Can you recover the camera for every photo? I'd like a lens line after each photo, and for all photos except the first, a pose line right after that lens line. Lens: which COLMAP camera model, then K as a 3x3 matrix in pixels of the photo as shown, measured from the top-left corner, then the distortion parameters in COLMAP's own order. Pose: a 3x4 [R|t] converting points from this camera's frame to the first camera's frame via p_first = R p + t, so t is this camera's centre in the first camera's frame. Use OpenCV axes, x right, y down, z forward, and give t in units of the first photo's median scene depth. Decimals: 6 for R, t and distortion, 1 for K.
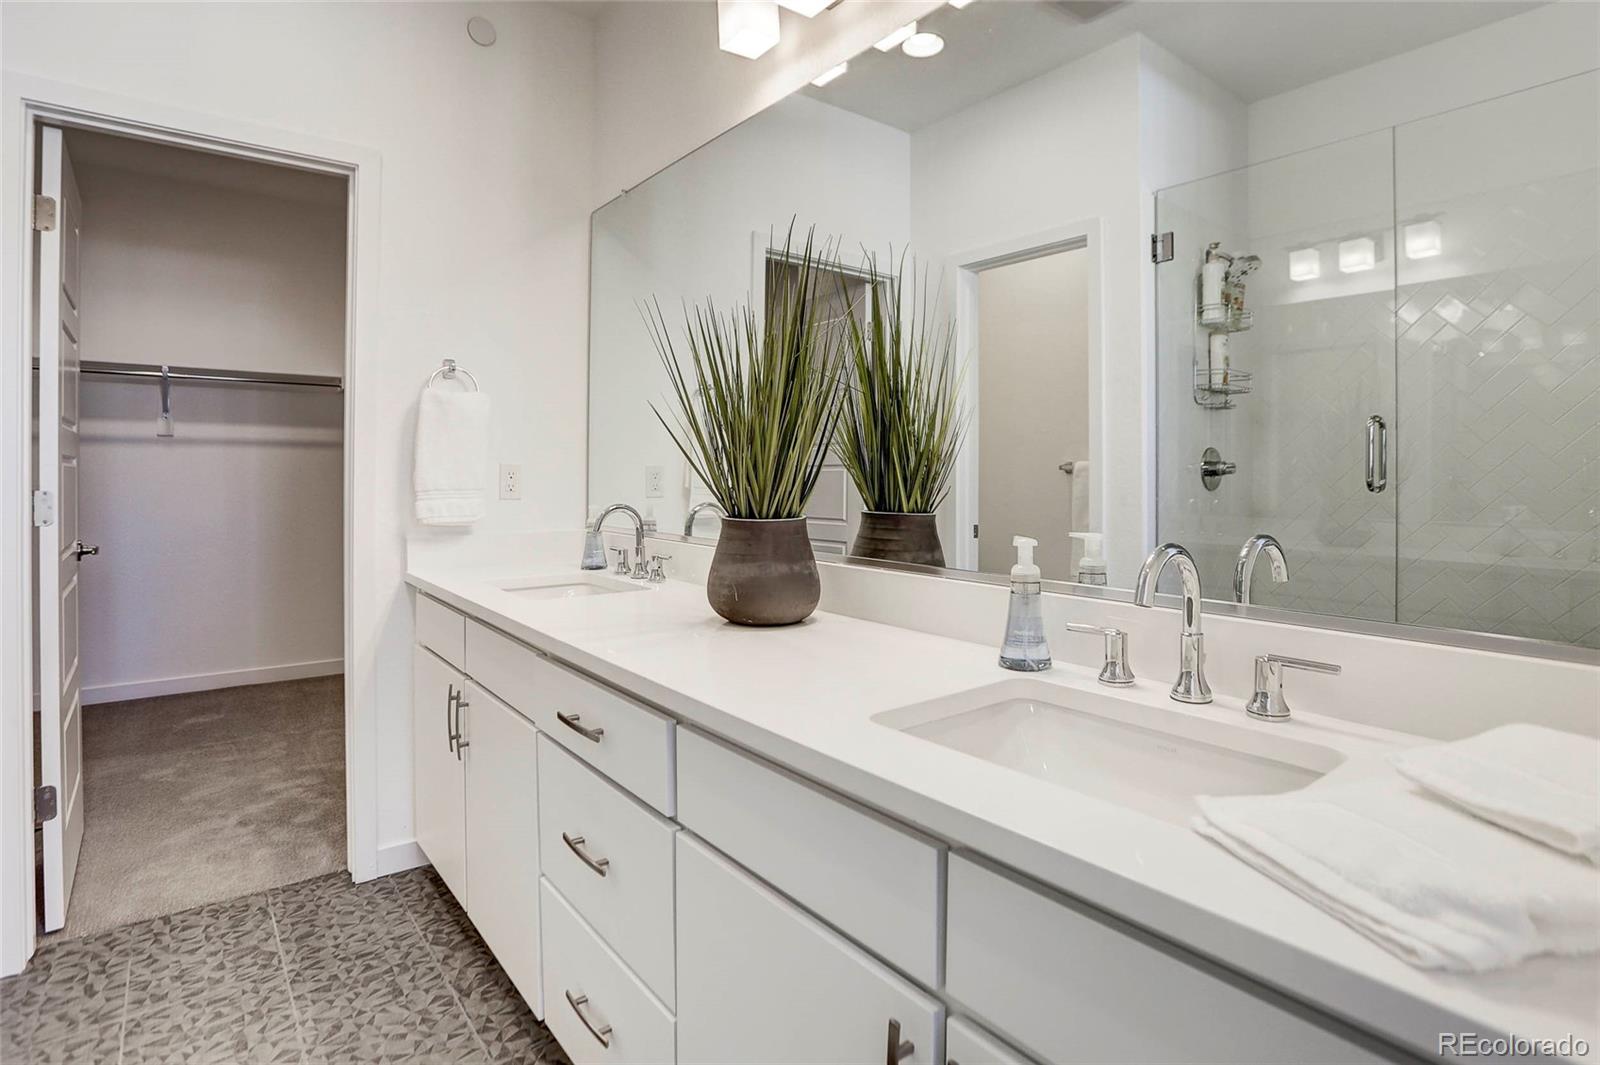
lens RADIAL K [[849.1, 0, 803.3], [0, 849.1, 457.3], [0, 0, 1]] dist [-0.058726, 0.022483]
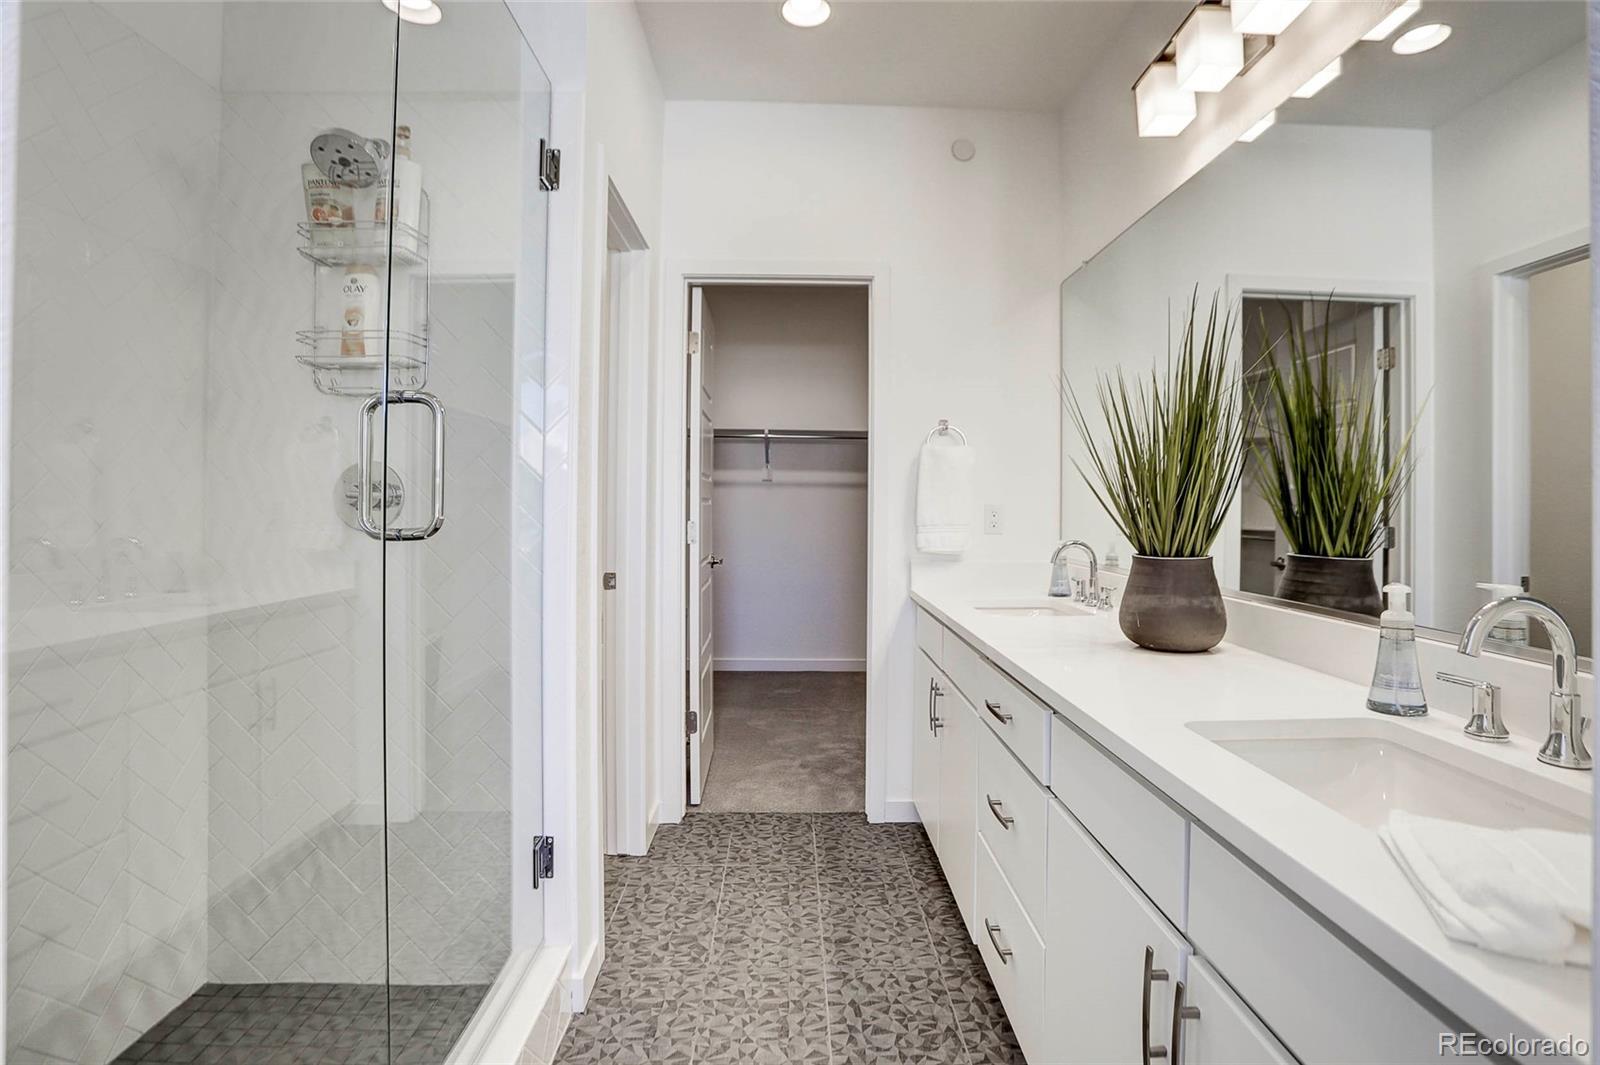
lens RADIAL K [[849.1, 0, 803.3], [0, 849.1, 457.3], [0, 0, 1]] dist [-0.058726, 0.022483]
pose [[0.802762, -0.027188, -0.595679, 0.211022], [0.004328, 0.999199, -0.039772, -0.015985], [0.596284, 0.029349, 0.802237, -0.173295]]
